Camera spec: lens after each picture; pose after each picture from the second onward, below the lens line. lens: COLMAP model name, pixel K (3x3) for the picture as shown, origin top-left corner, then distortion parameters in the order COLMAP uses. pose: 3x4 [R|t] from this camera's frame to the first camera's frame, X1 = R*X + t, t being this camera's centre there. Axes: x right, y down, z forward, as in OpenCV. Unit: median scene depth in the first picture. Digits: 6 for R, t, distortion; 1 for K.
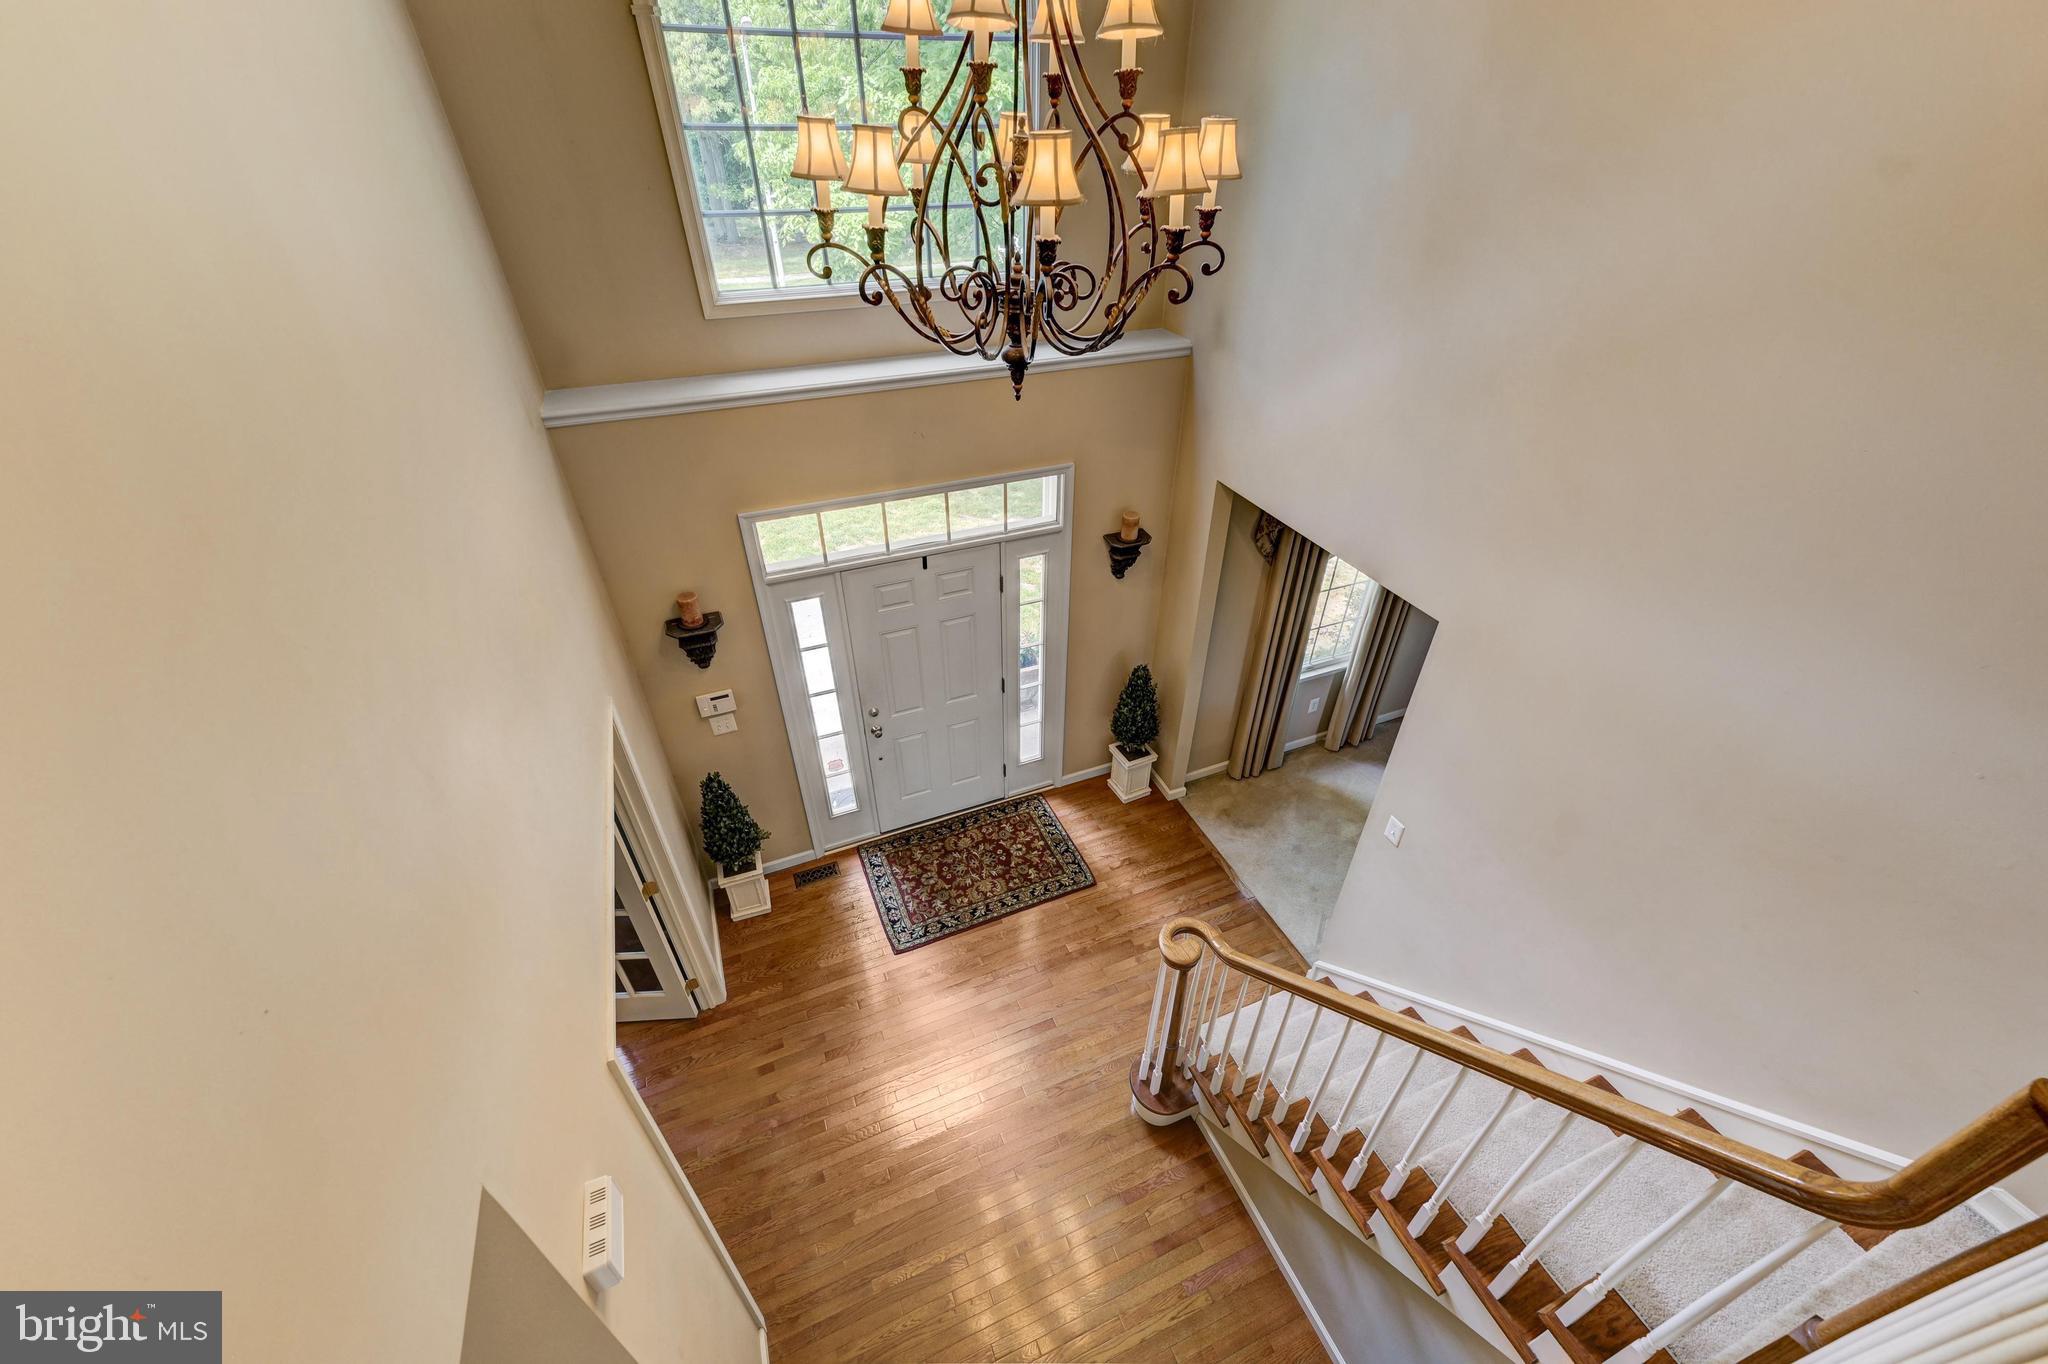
lens RADIAL K [[800.6, 0, 1024.2], [0, 800.6, 671.9], [0, 0, 1]] dist [0.024795, 0.000104]
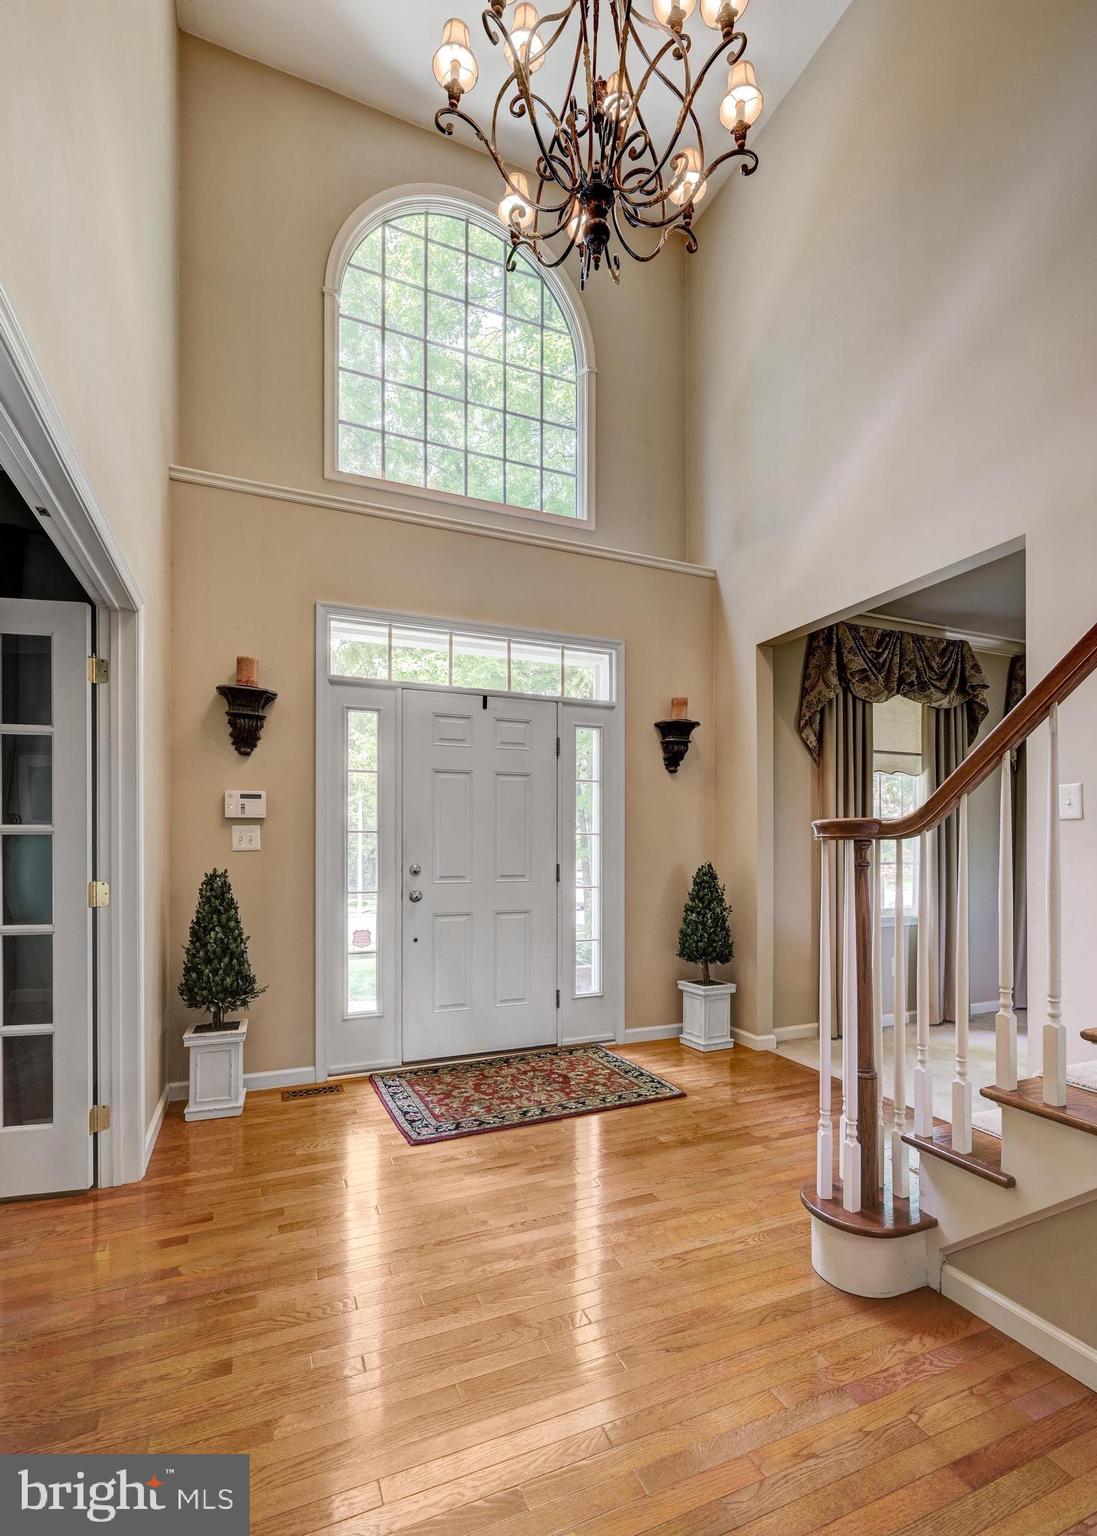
lens RADIAL K [[686.1, 0, 554.1], [0, 686.1, 774.5], [0, 0, 1]] dist [-0.000732, -0.000854]
pose [[0.999971, -0.000121, 0.007595, -0.041065], [0.004637, 0.801680, -0.597736, 0.443323], [-0.006017, 0.597754, 0.801657, 0.340835]]
